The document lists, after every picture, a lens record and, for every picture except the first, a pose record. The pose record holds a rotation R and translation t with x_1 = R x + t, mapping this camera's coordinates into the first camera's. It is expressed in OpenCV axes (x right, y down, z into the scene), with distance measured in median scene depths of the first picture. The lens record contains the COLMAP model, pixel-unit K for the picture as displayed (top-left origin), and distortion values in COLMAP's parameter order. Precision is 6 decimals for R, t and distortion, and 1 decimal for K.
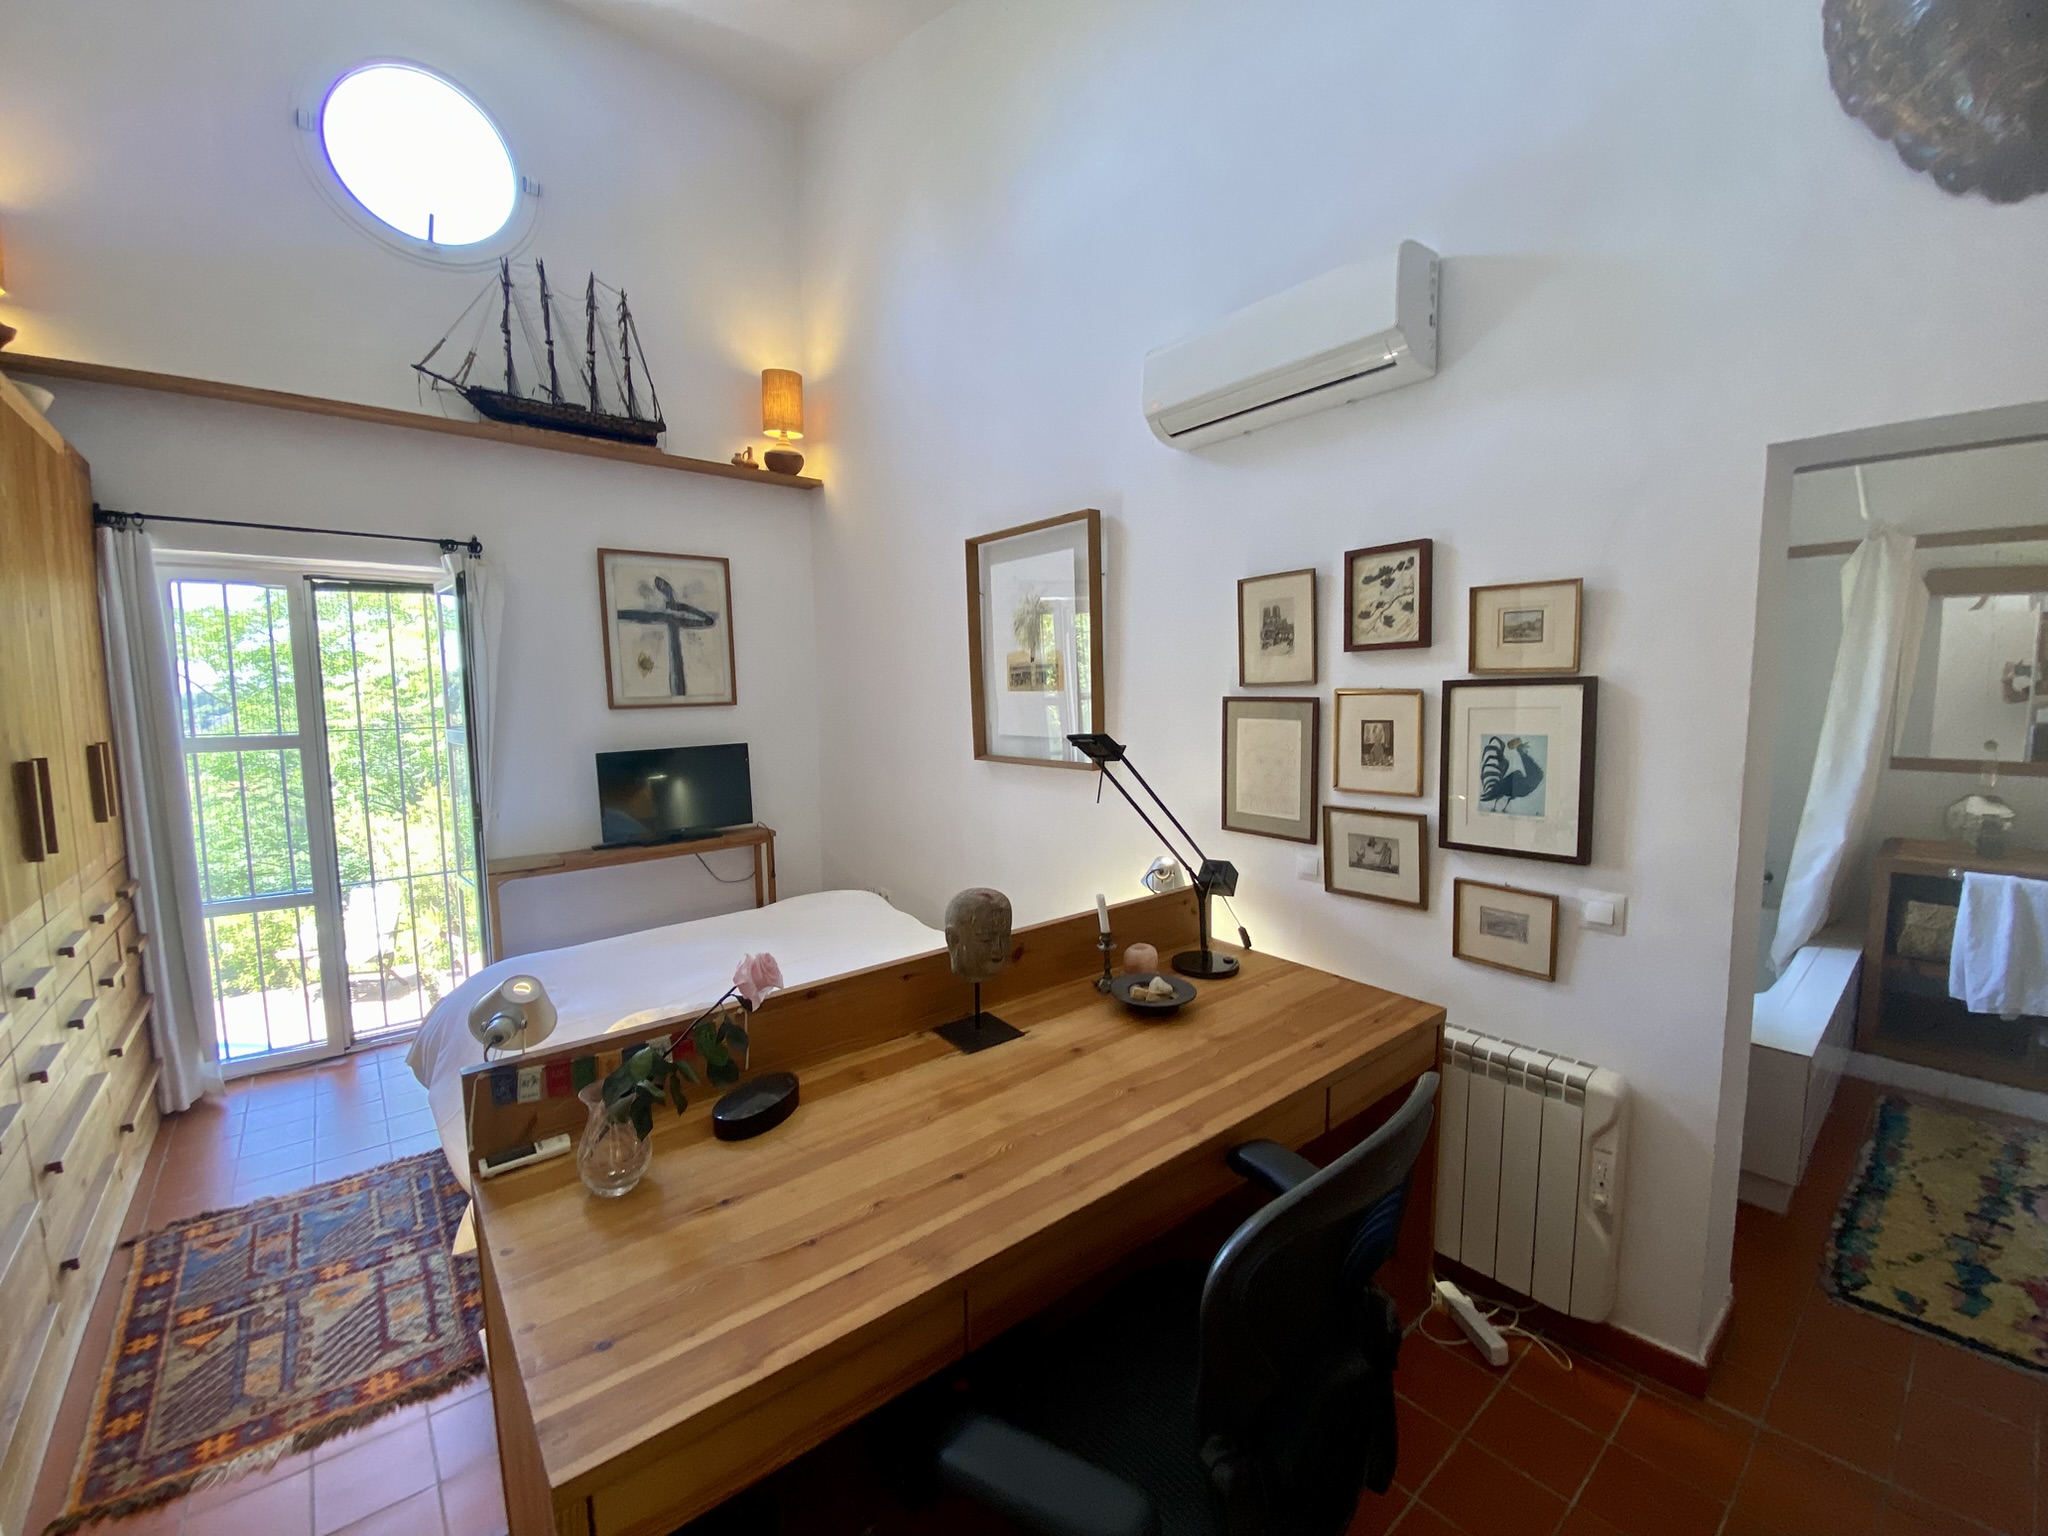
lens RADIAL K [[830.1, 0, 1025.2], [0, 830.1, 758.6], [0, 0, 1]] dist [-0.000589, -0.011602]
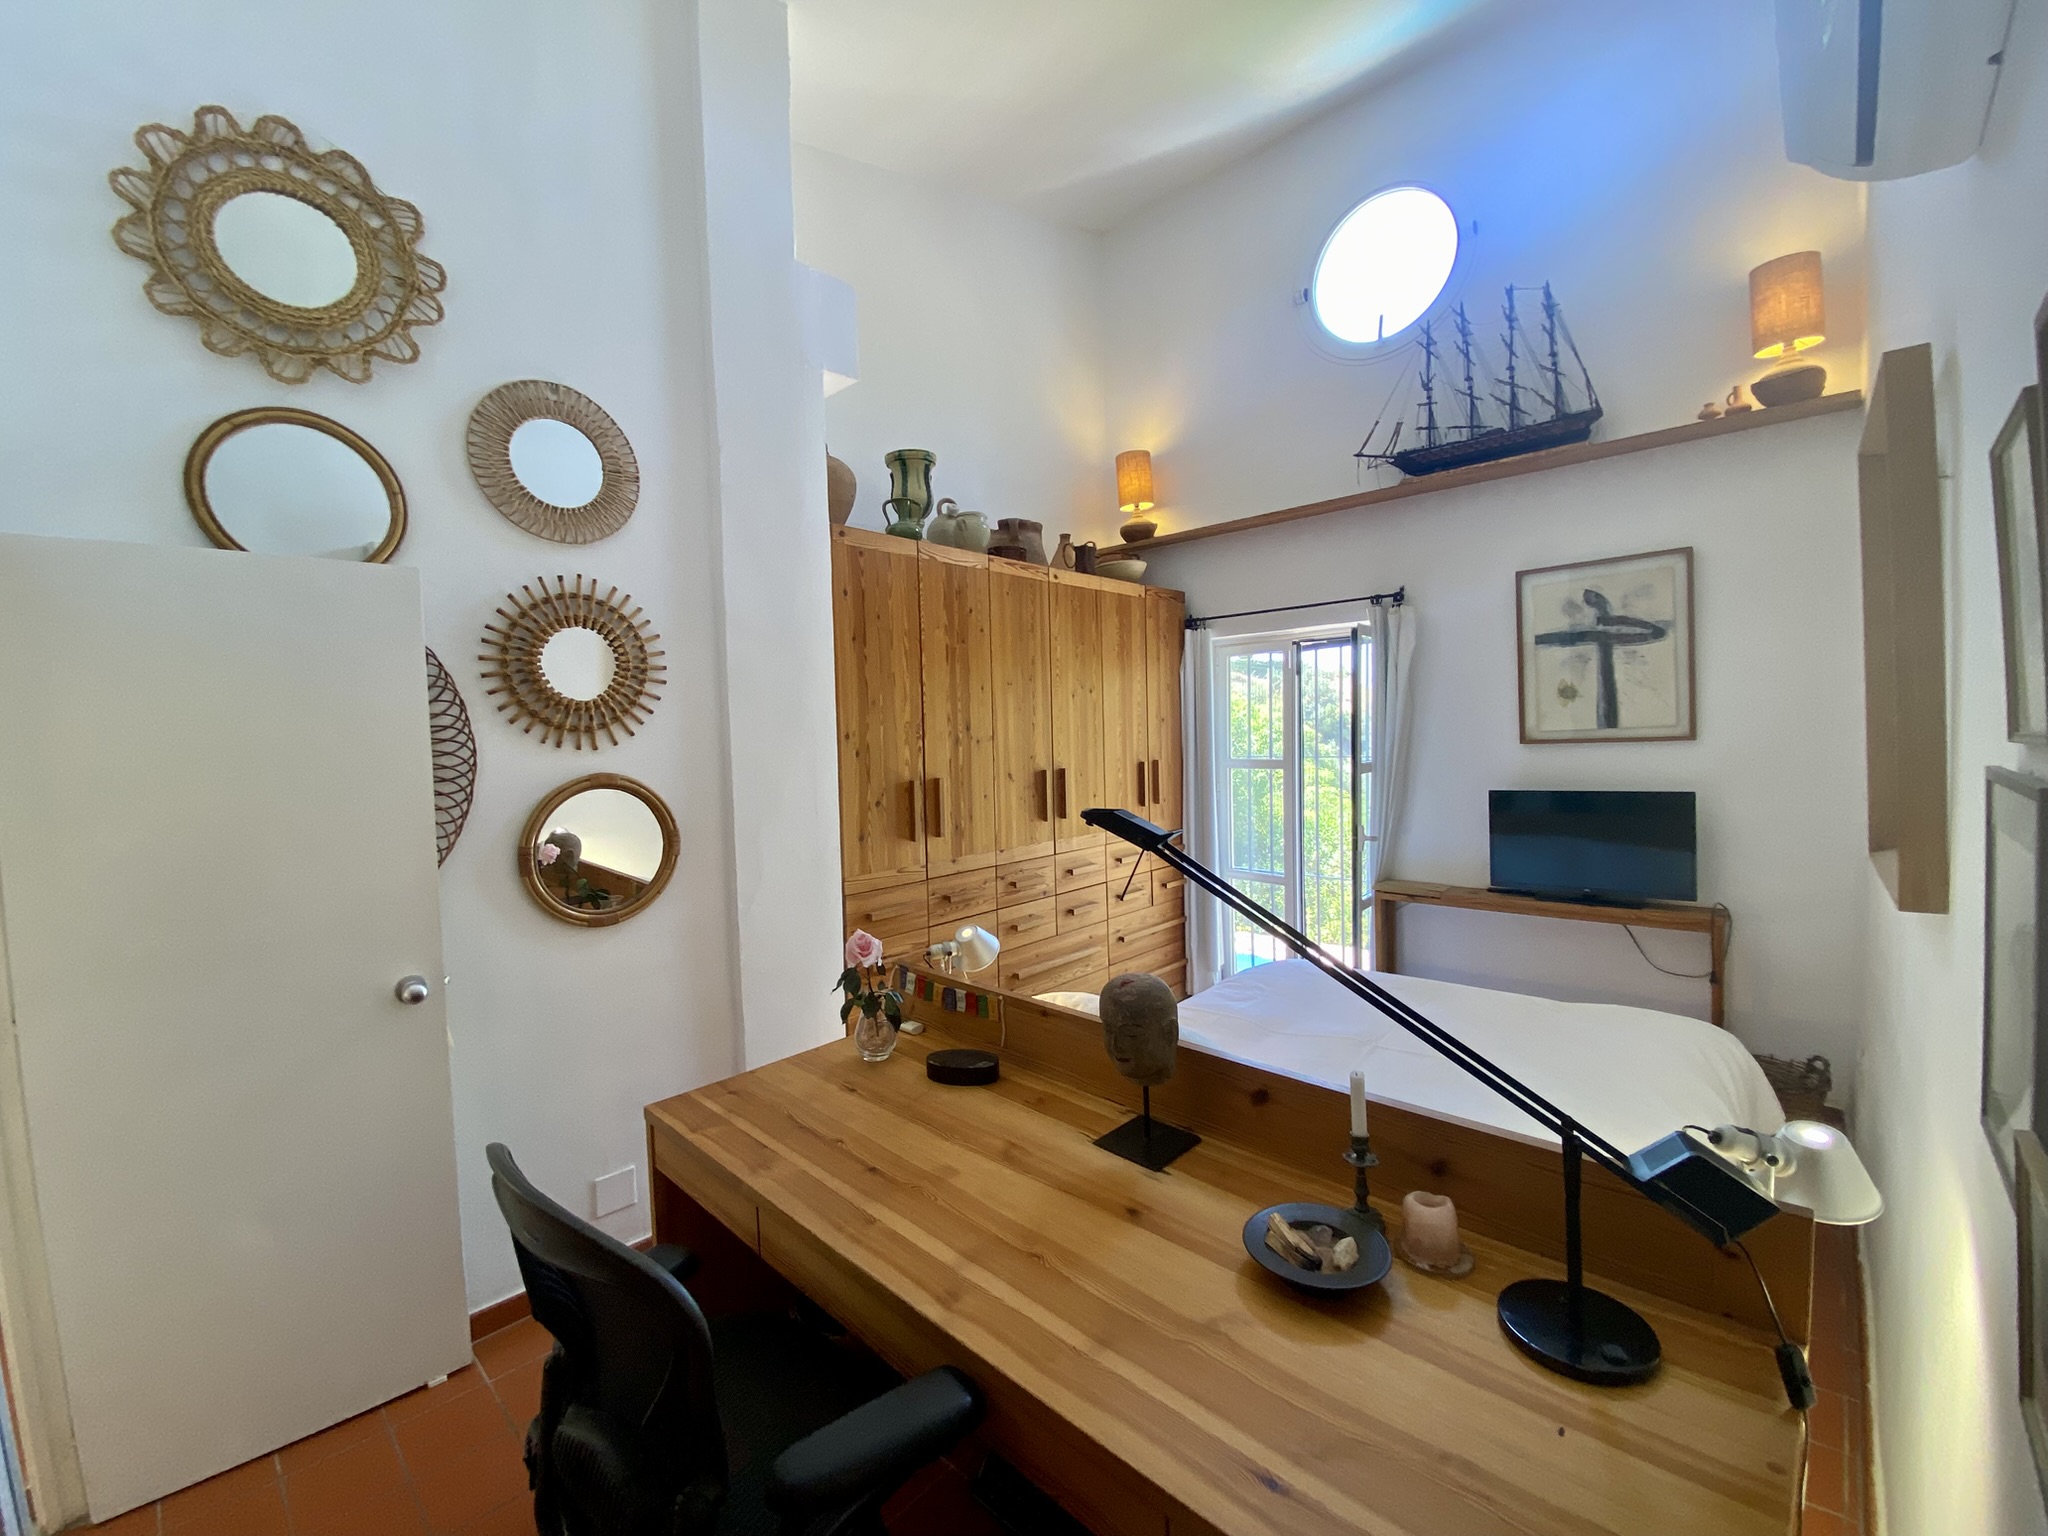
lens RADIAL K [[830.1, 0, 1018.3], [0, 830.1, 759.1], [0, 0, 1]] dist [-0.000589, -0.011602]
pose [[0.109035, 0.041125, -0.993187, 0.356225], [-0.053710, 0.997928, 0.035425, -0.044594], [0.992586, 0.049482, 0.111018, 0.340333]]
